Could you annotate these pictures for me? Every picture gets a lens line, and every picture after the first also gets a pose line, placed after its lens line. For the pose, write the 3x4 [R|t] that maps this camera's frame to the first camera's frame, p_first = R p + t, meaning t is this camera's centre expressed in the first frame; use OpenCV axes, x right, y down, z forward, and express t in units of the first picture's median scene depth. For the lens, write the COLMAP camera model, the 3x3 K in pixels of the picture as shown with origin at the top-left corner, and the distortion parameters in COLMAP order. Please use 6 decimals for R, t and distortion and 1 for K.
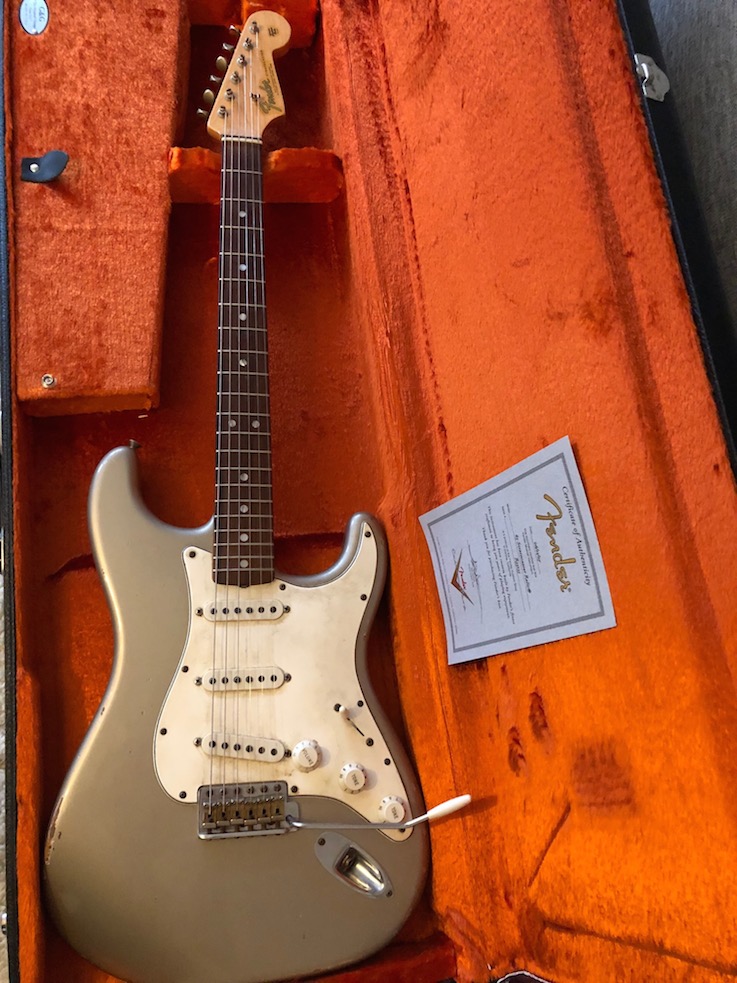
lens RADIAL K [[805.1, 0, 368.3], [0, 805.1, 491.2], [0, 0, 1]] dist [0.004962, 0.003343]
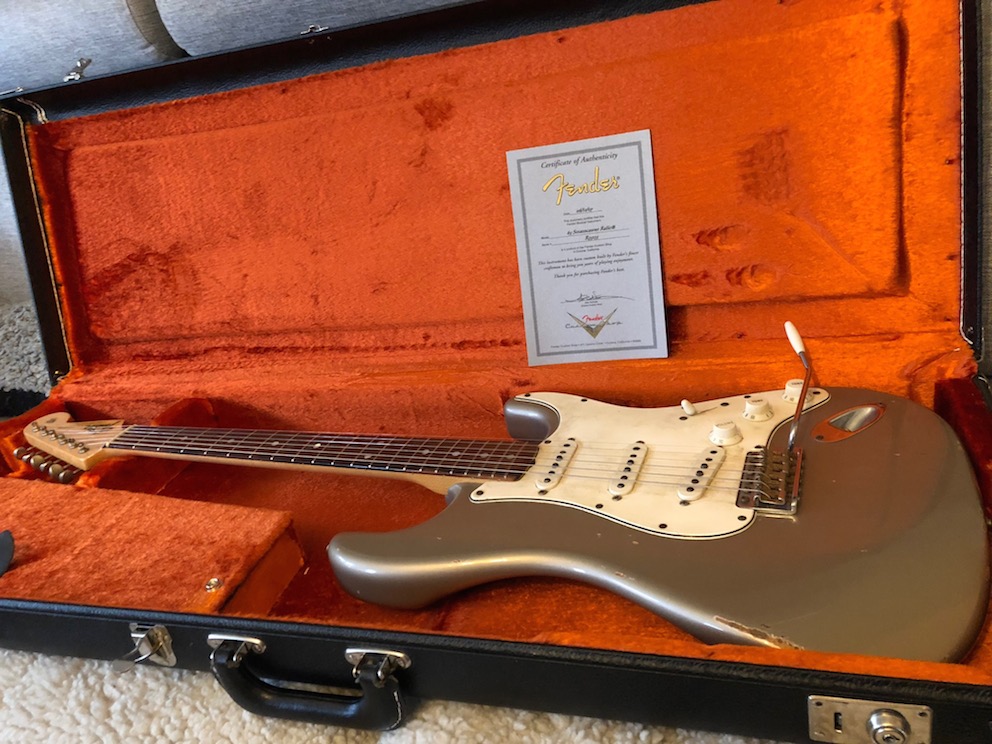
lens RADIAL K [[812.4, 0, 497.2], [0, 812.4, 372.8], [0, 0, 1]] dist [0.004962, 0.003343]
pose [[0.372964, -0.603426, 0.704823, -0.794900], [0.927822, 0.248007, -0.278637, 0.327356], [-0.006664, 0.757872, 0.652369, 0.330760]]
